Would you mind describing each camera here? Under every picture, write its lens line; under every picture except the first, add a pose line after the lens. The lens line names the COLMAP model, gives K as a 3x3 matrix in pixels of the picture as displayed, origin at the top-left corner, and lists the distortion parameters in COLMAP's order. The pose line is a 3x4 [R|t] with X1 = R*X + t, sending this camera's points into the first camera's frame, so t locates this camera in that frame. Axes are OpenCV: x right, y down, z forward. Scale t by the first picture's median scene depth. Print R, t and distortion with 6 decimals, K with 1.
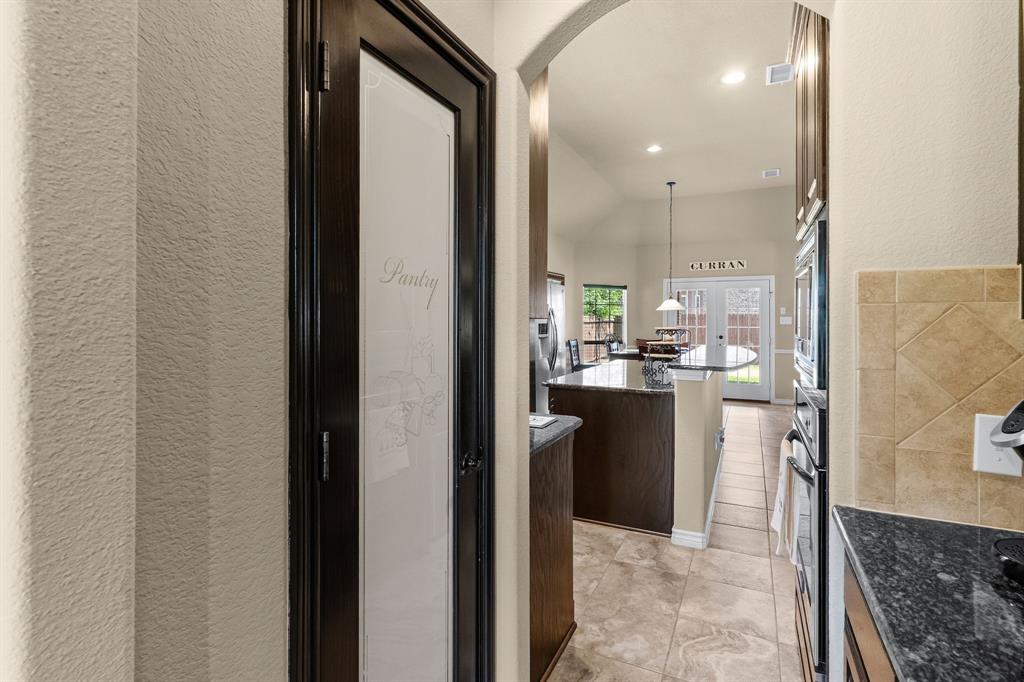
lens RADIAL K [[494.0, 0, 509.7], [0, 494.0, 315.5], [0, 0, 1]] dist [0.004453, -0.000420]
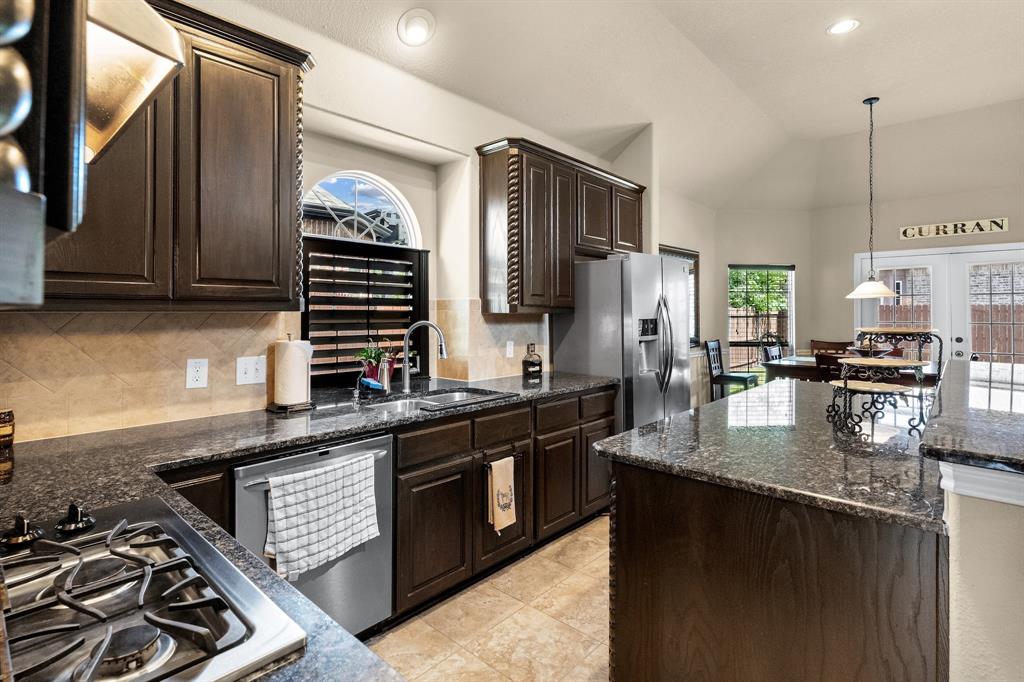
lens RADIAL K [[494.0, 0, 512.9], [0, 494.0, 305.8], [0, 0, 1]] dist [0.004453, -0.000420]
pose [[0.958795, -0.004225, -0.284068, 0.054920], [0.002544, 0.999977, -0.006287, 0.001932], [0.284088, 0.005305, 0.958784, 0.222916]]
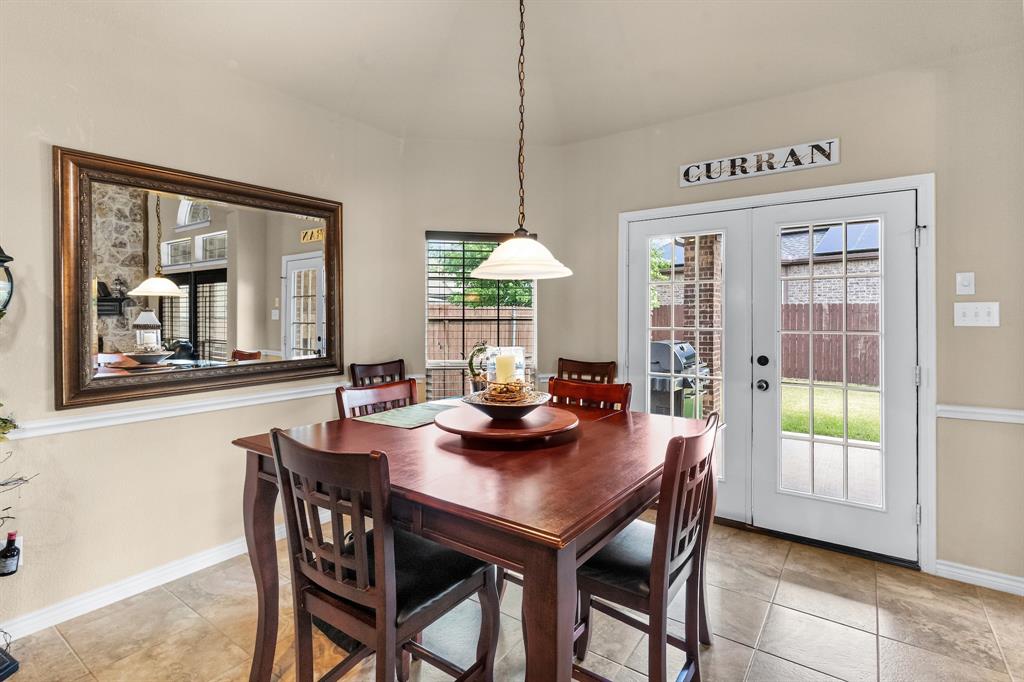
lens RADIAL K [[494.0, 0, 508.1], [0, 494.0, 315.2], [0, 0, 1]] dist [0.004453, -0.000420]
pose [[0.984666, -0.005994, -0.174348, 0.319997], [0.008302, 0.999887, 0.012512, 0.004474], [0.174253, -0.013767, 0.984605, 0.636196]]
